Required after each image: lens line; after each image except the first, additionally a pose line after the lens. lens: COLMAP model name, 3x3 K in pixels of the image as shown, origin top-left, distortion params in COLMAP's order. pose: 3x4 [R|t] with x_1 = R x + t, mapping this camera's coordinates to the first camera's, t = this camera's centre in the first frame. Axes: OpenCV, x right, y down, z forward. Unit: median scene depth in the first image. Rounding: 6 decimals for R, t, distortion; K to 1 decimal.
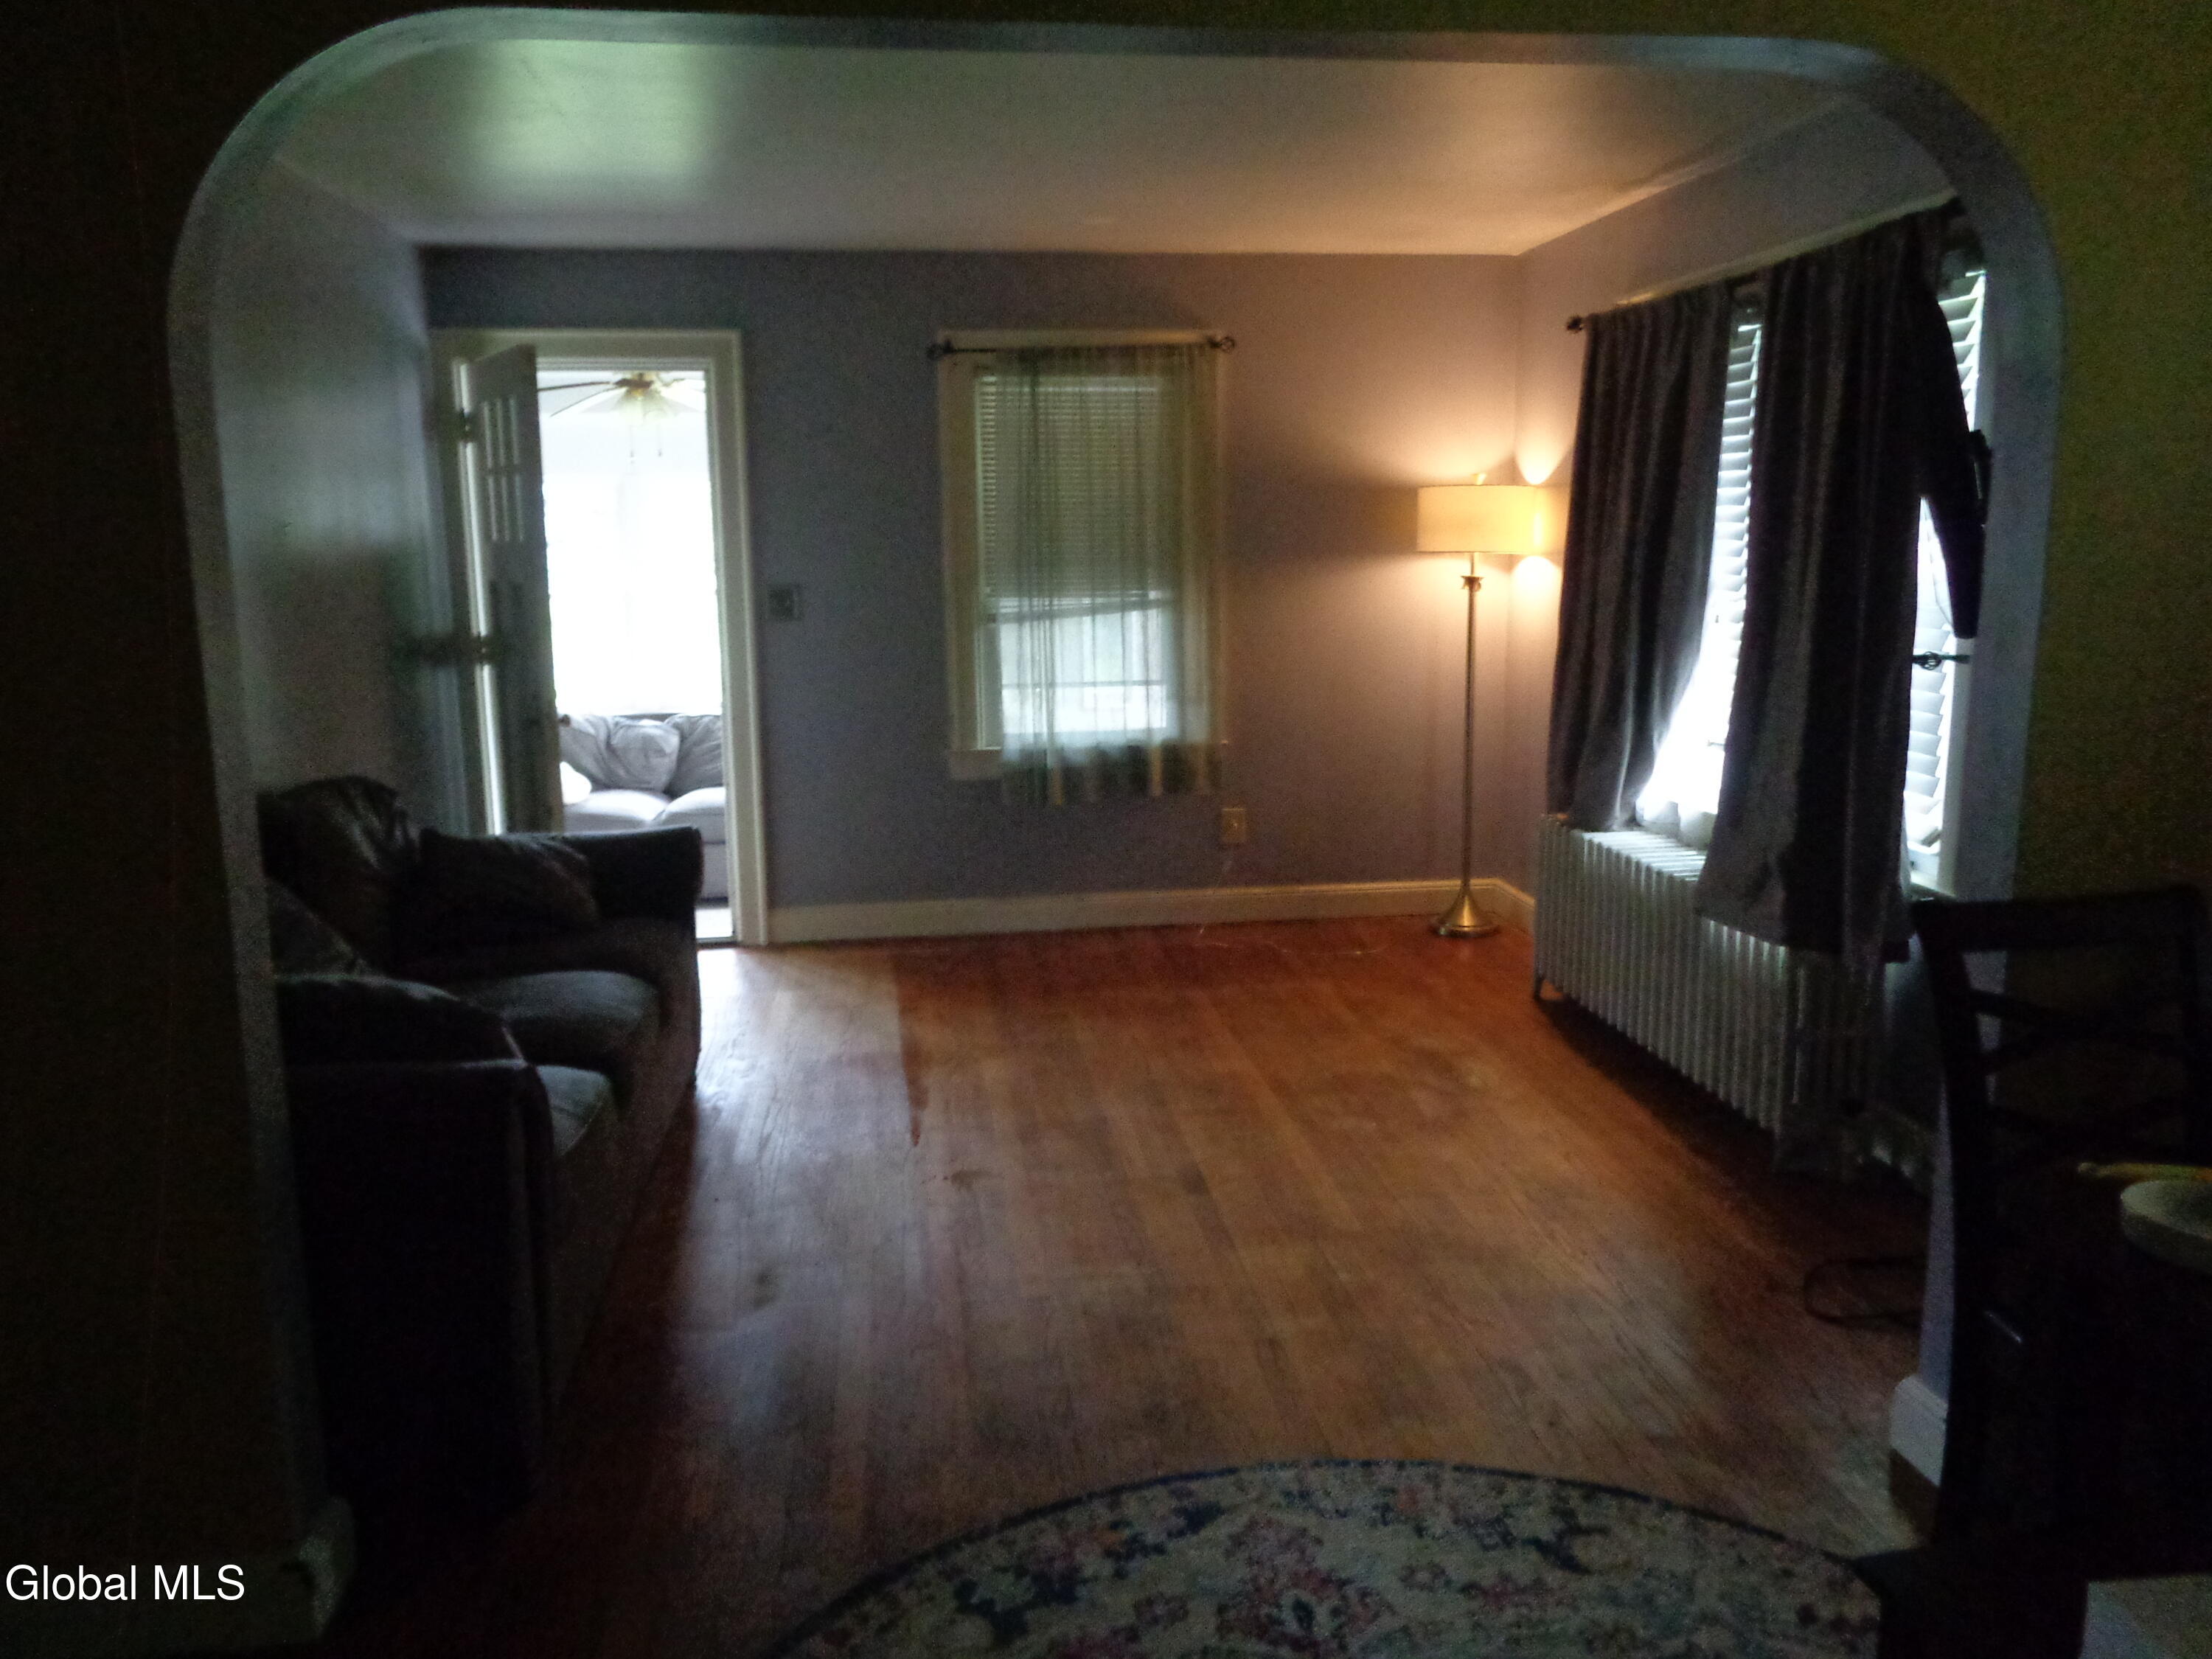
lens RADIAL K [[1695.0, 0, 1109.4], [0, 1695.0, 829.3], [0, 0, 1]] dist [0.012436, -0.005374]
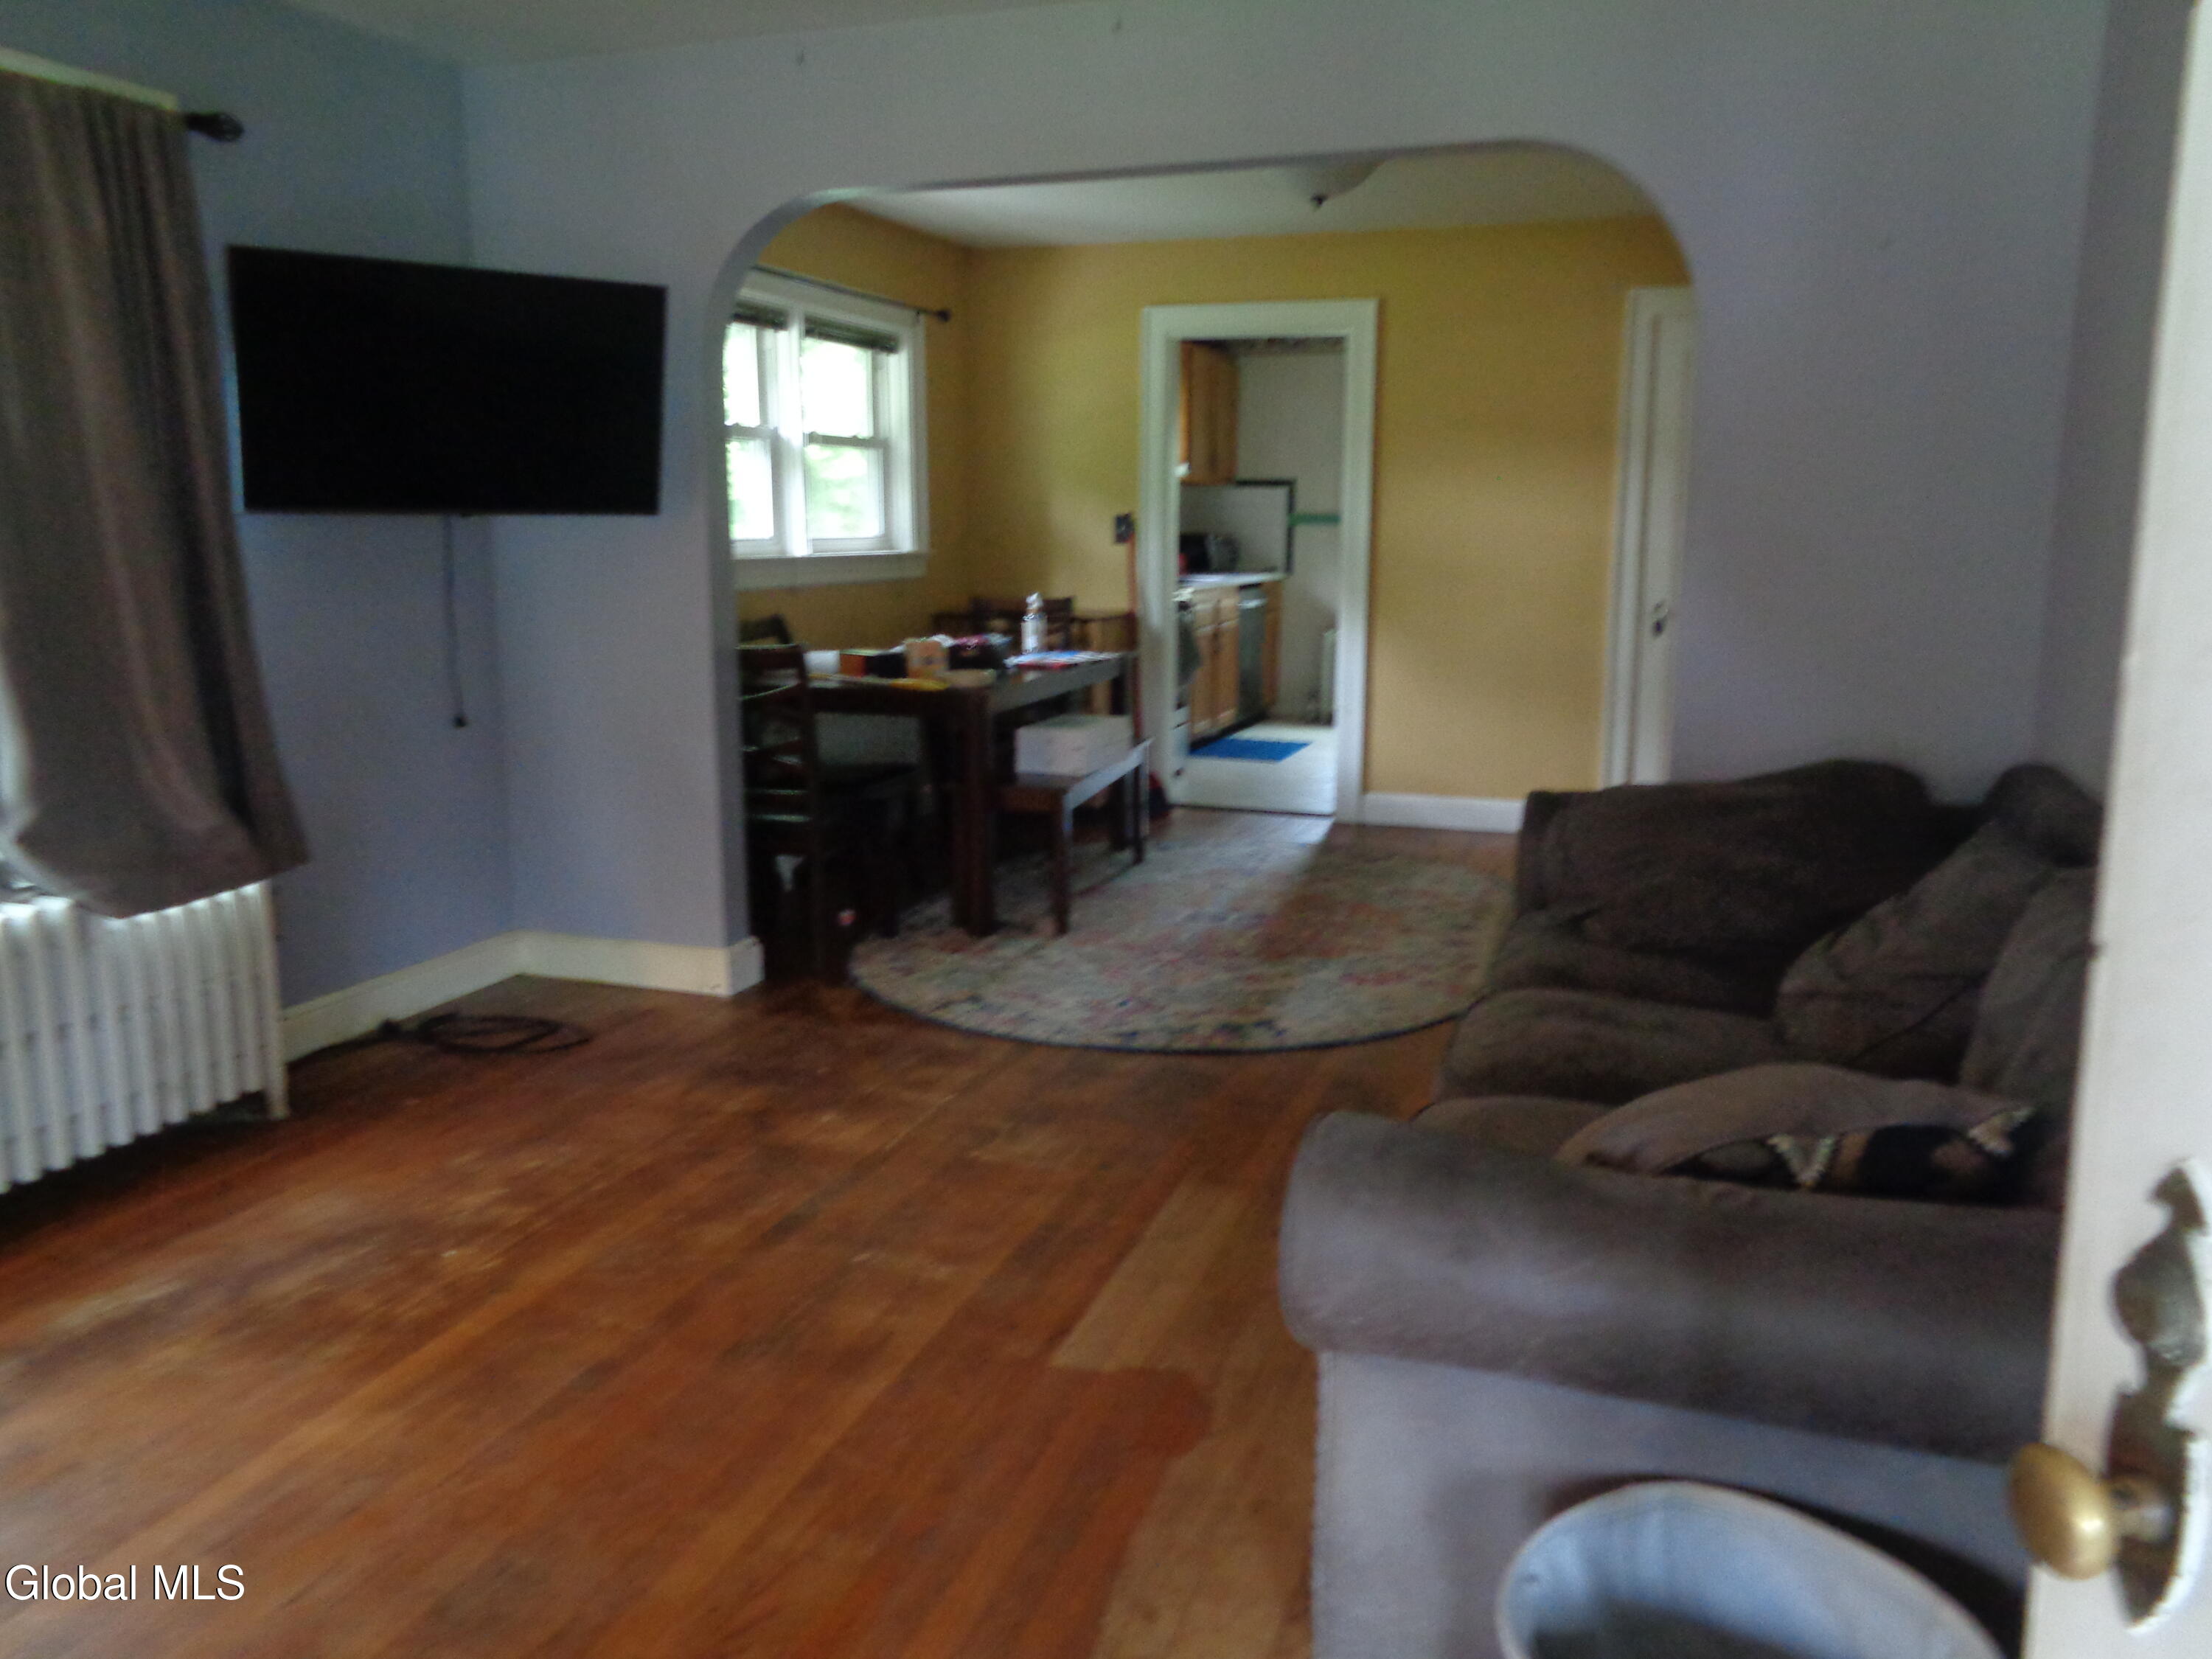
lens RADIAL K [[1695.0, 0, 1090.5], [0, 1695.0, 828.1], [0, 0, 1]] dist [0.012436, -0.005374]
pose [[-0.890128, -0.073960, 0.449668, -0.656903], [0.088730, 0.939729, 0.330207, -0.346054], [-0.446988, 0.333826, -0.829917, 2.357408]]
